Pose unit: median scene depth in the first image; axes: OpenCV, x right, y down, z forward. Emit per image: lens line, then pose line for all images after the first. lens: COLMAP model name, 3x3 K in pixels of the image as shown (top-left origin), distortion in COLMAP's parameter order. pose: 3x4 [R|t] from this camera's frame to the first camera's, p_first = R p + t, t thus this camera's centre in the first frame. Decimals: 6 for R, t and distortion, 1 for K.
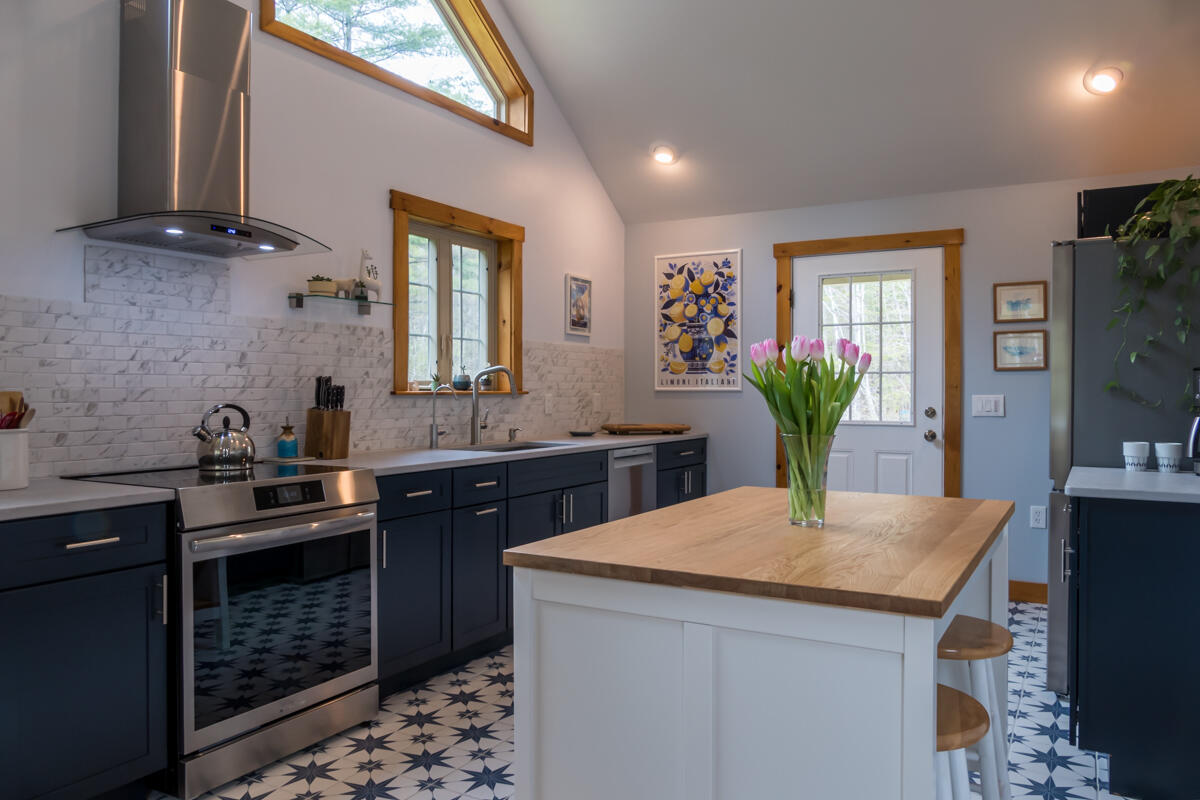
lens RADIAL K [[868.0, 0, 586.8], [0, 868.0, 398.3], [0, 0, 1]] dist [-0.008382, -0.009753]
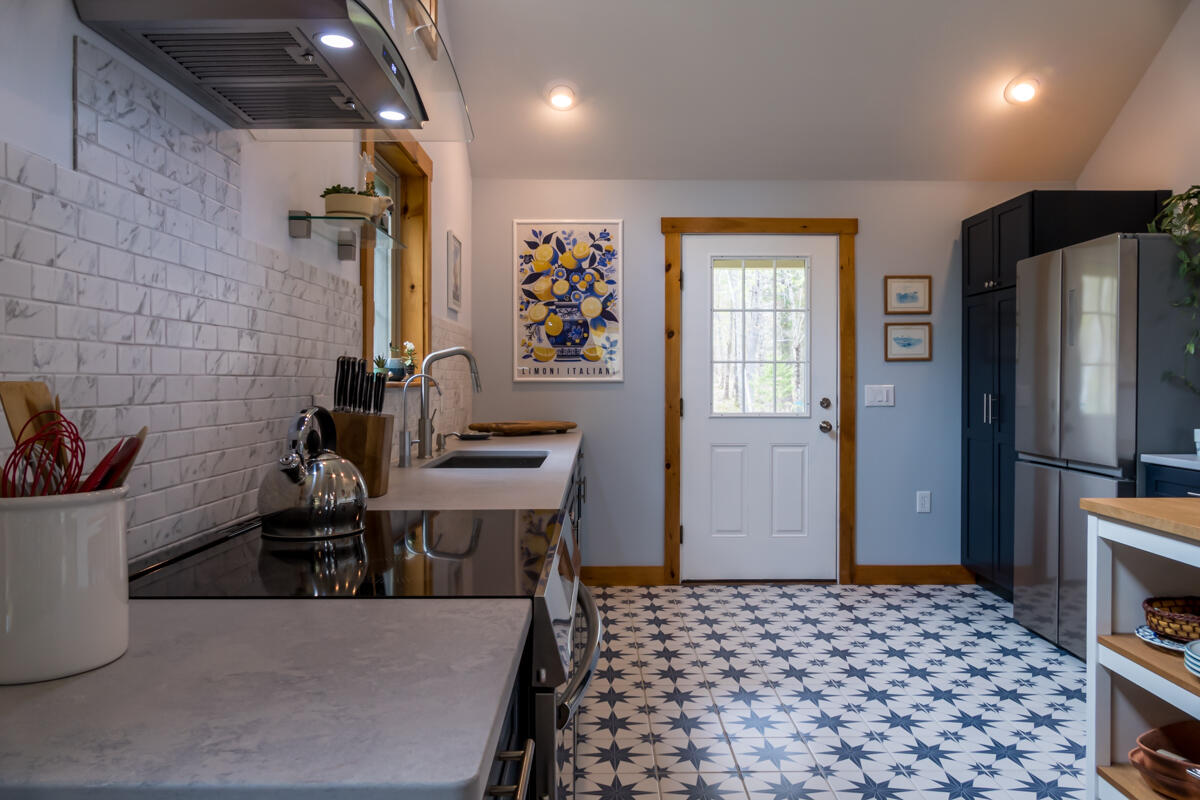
lens RADIAL K [[868.0, 0, 604.0], [0, 868.0, 391.0], [0, 0, 1]] dist [-0.008382, -0.009753]
pose [[0.858460, -0.006953, 0.512834, -0.322942], [0.006279, 0.999976, 0.003047, -0.001956], [-0.512842, 0.000604, 0.858483, 0.284035]]
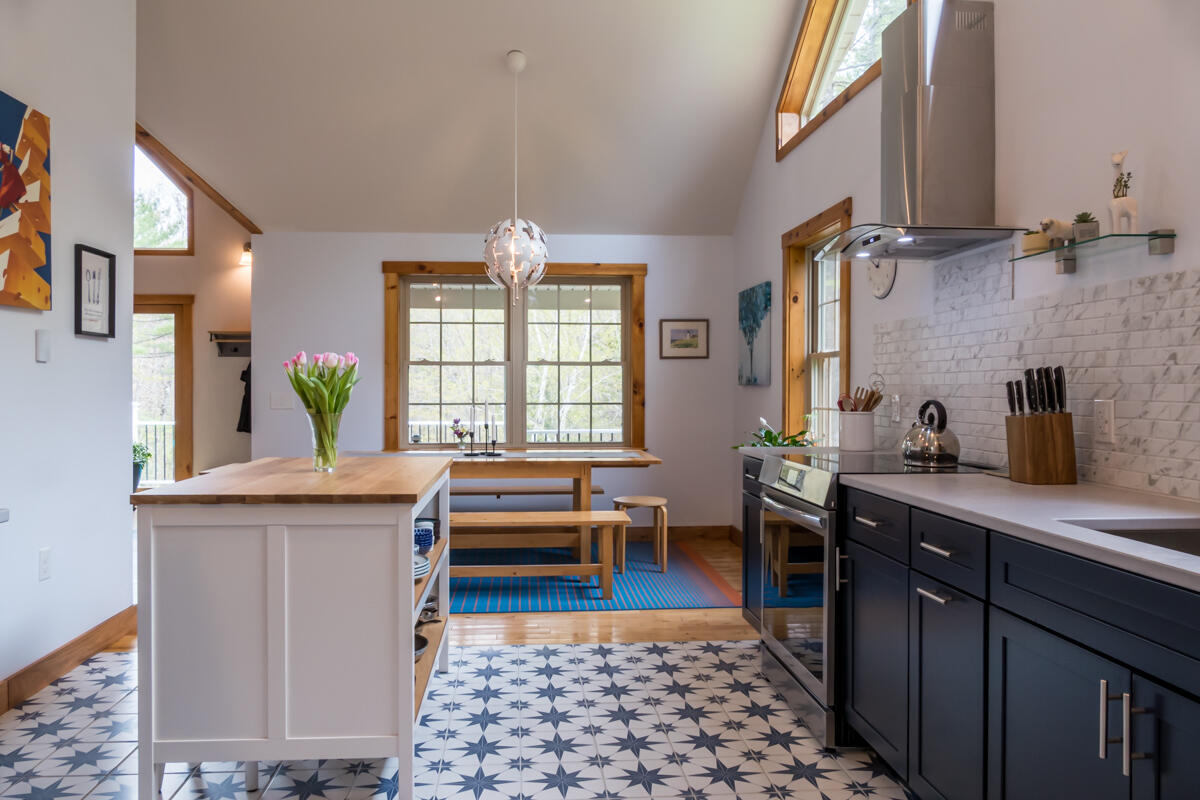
lens RADIAL K [[868.0, 0, 598.5], [0, 868.0, 397.3], [0, 0, 1]] dist [-0.008382, -0.009753]
pose [[-0.811974, 0.008522, -0.583631, 0.287854], [-0.004092, 0.999786, 0.020291, -0.009596], [0.583679, 0.018863, -0.811765, 0.961617]]
